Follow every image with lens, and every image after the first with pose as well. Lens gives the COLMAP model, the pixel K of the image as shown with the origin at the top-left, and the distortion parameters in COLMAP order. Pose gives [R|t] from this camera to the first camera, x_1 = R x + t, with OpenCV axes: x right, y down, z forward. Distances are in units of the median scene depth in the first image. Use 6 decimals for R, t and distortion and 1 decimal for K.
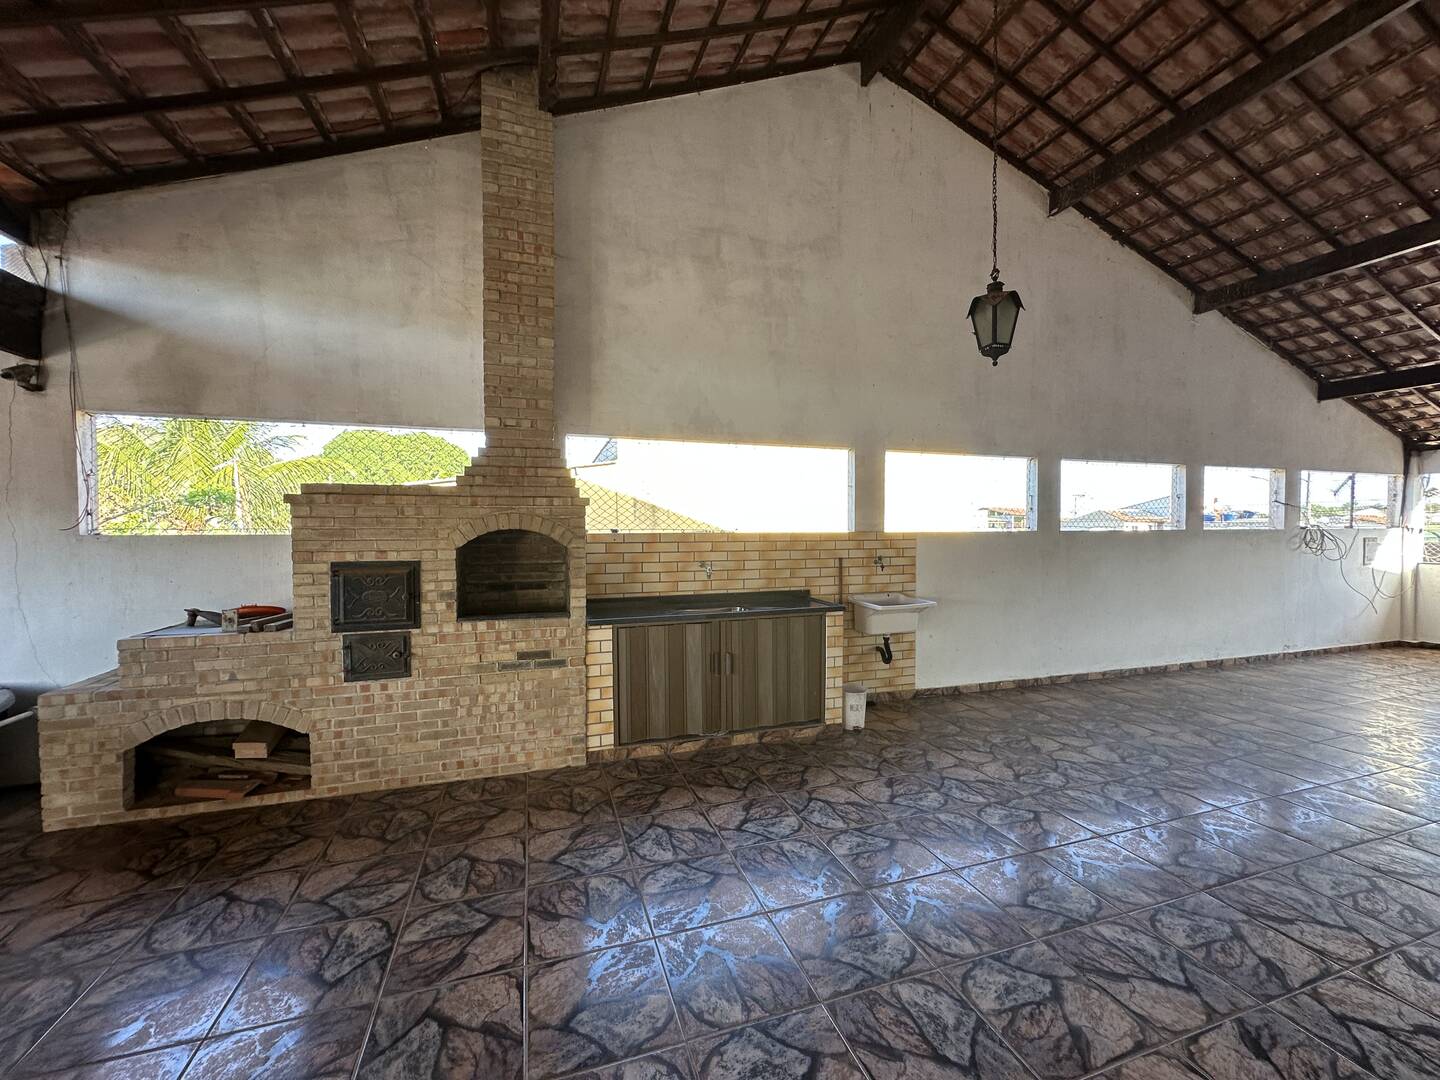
lens RADIAL K [[574.3, 0, 719.3], [0, 574.3, 540.3], [0, 0, 1]] dist [-0.003132, 0.000488]
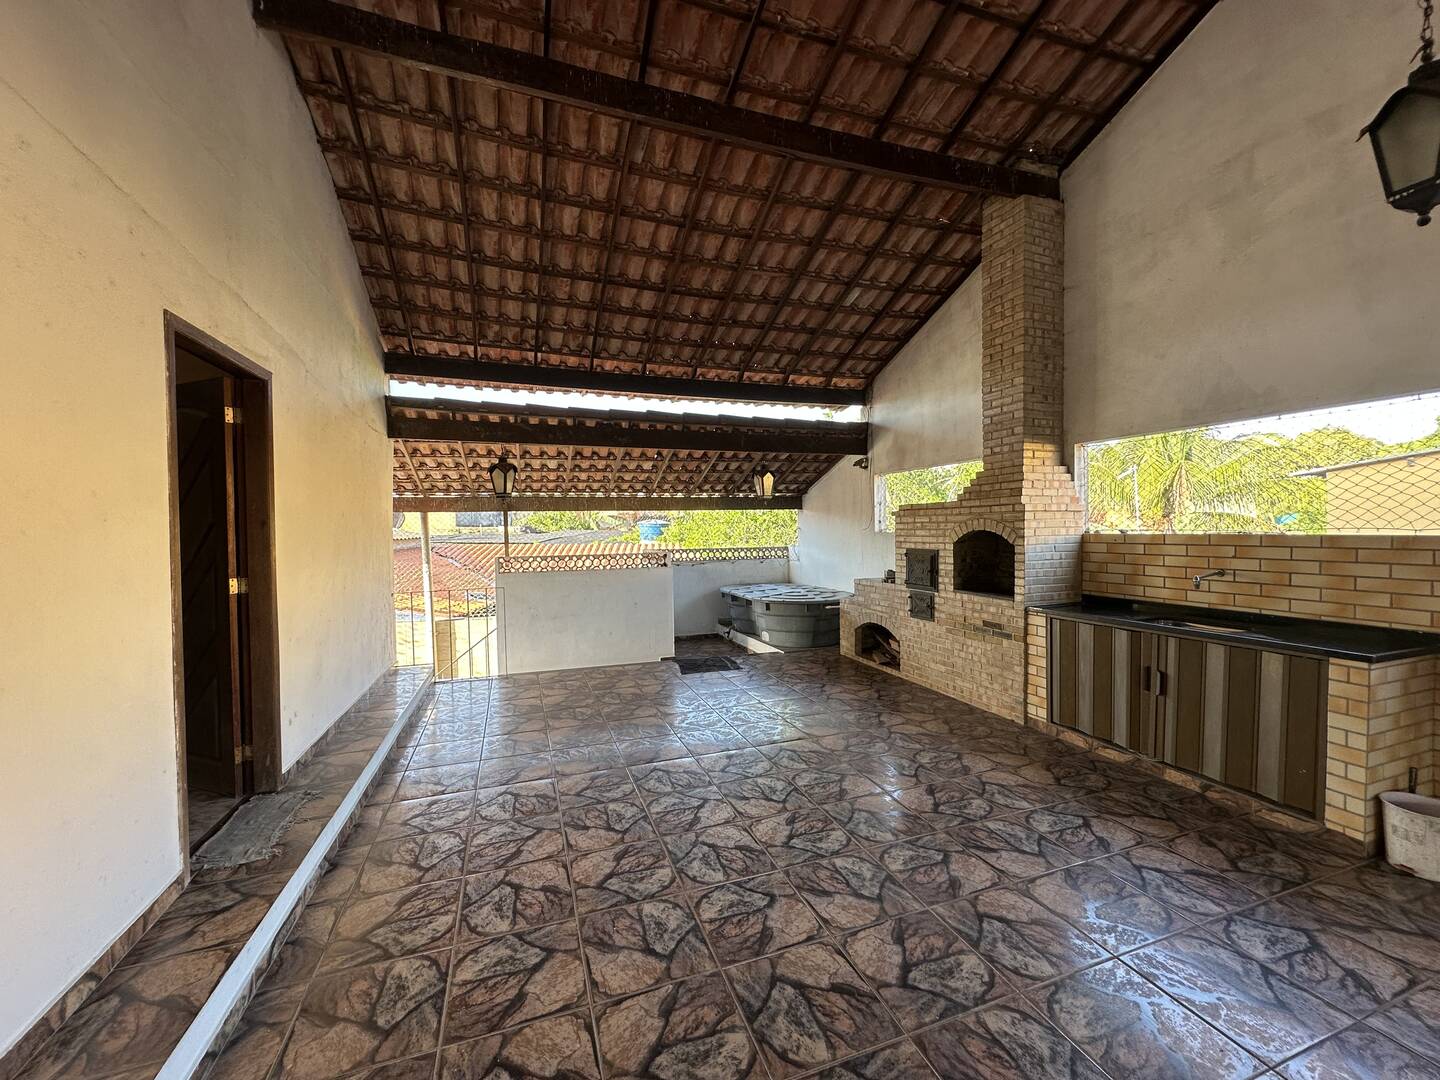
lens RADIAL K [[574.3, 0, 721.0], [0, 574.3, 539.8], [0, 0, 1]] dist [-0.003132, 0.000488]
pose [[0.019983, 0.019767, -0.999605, 1.051793], [-0.016168, 0.999680, 0.019446, -0.013151], [0.999670, 0.015773, 0.020297, 0.368895]]
